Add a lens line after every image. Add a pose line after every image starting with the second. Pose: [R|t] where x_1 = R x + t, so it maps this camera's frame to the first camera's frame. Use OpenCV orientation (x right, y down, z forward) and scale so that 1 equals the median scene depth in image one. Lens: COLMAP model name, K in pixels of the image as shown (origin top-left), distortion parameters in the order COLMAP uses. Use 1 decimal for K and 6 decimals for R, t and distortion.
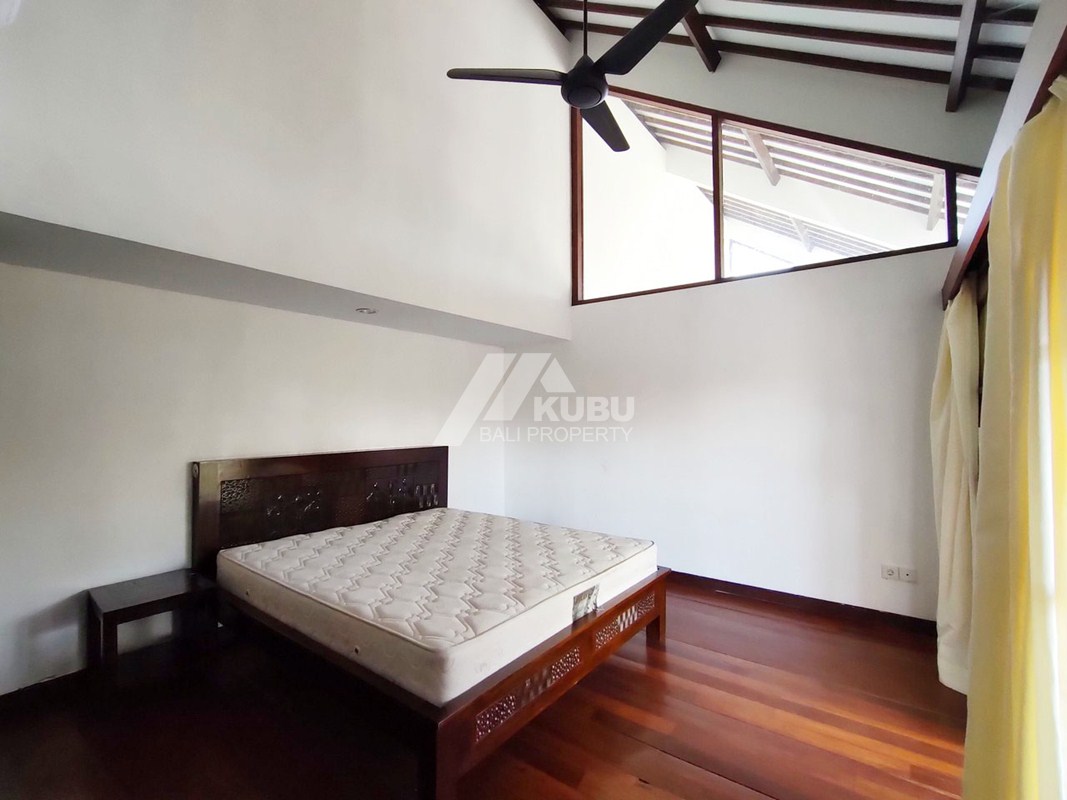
lens RADIAL K [[488.4, 0, 541.6], [0, 488.4, 402.5], [0, 0, 1]] dist [0.002785, 0.000595]
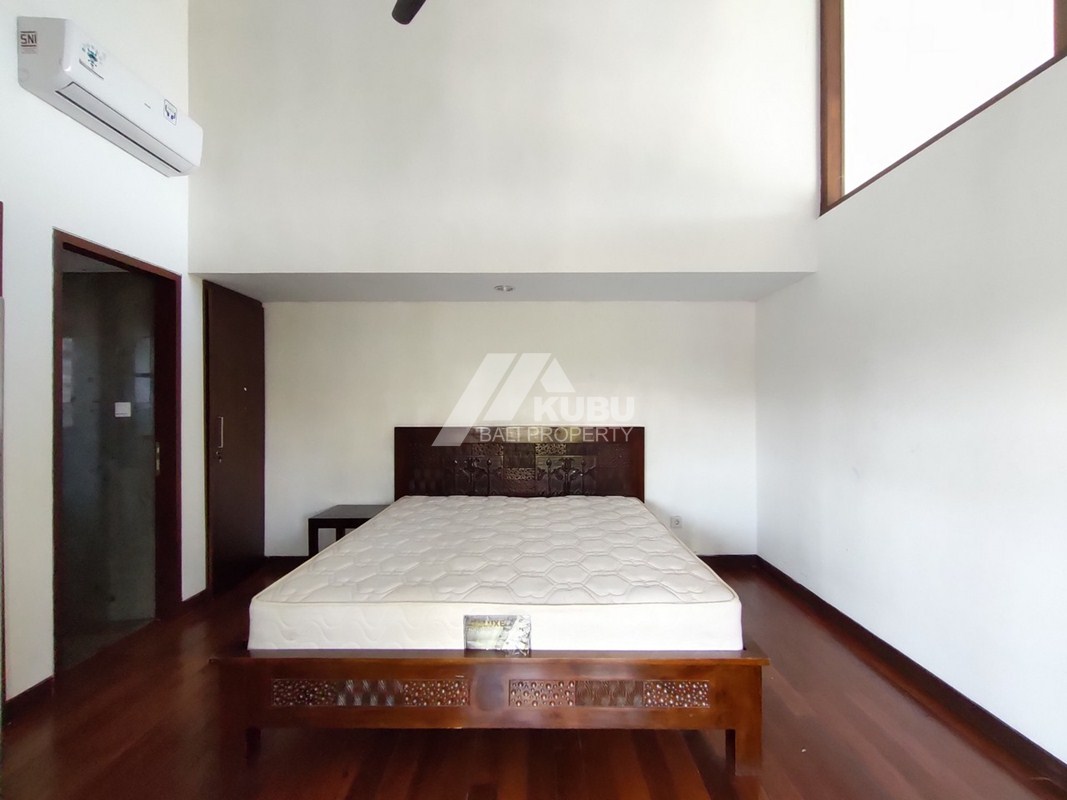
lens RADIAL K [[488.4, 0, 537.4], [0, 488.4, 406.8], [0, 0, 1]] dist [0.002785, 0.000595]
pose [[0.584233, -0.002353, -0.811583, 0.559267], [0.026158, 0.999531, 0.015933, 0.049377], [0.811164, -0.030538, 0.584020, 0.495091]]
